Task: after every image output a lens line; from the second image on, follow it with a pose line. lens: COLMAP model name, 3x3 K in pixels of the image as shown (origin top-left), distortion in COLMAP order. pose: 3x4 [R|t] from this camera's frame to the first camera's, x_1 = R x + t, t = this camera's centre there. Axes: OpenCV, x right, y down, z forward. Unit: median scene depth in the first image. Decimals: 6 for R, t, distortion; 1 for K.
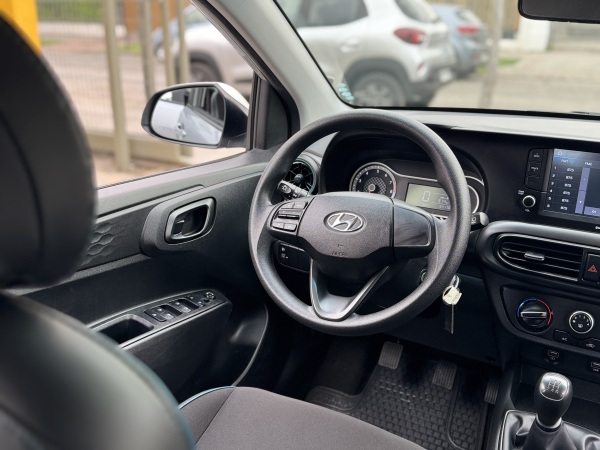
lens RADIAL K [[617.2, 0, 294.6], [0, 617.2, 229.2], [0, 0, 1]] dist [0.022636, 0.000000]
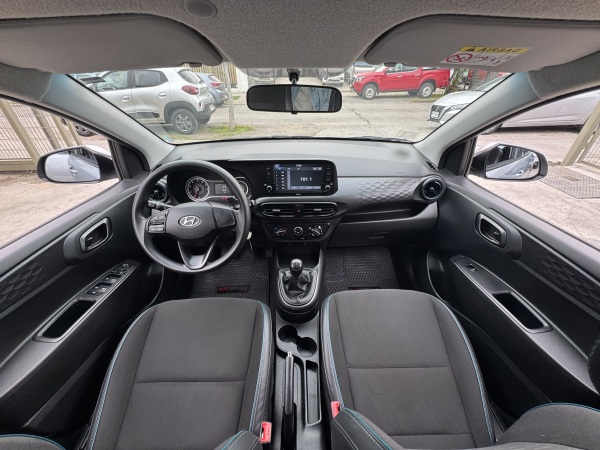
lens RADIAL K [[237.3, 0, 299.8], [0, 237.3, 228.7], [0, 0, 1]] dist [-0.000424, -0.000932]
pose [[0.850168, -0.291093, 0.438726, 0.036766], [0.179924, 0.943727, 0.277500, -0.127382], [-0.494815, -0.156984, 0.854701, 0.150265]]
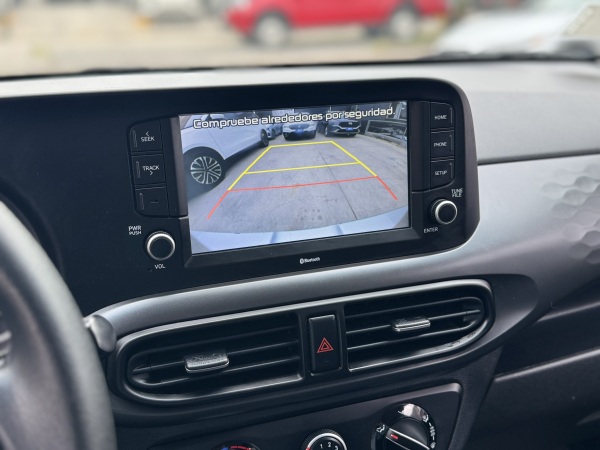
lens RADIAL K [[677.6, 0, 295.8], [0, 677.6, 226.5], [0, 0, 1]] dist [0.095625, 0.000000]
pose [[0.637284, -0.256274, 0.726769, 0.100939], [0.269391, 0.957670, 0.101473, -0.079550], [-0.722010, 0.131117, 0.679346, 0.609402]]
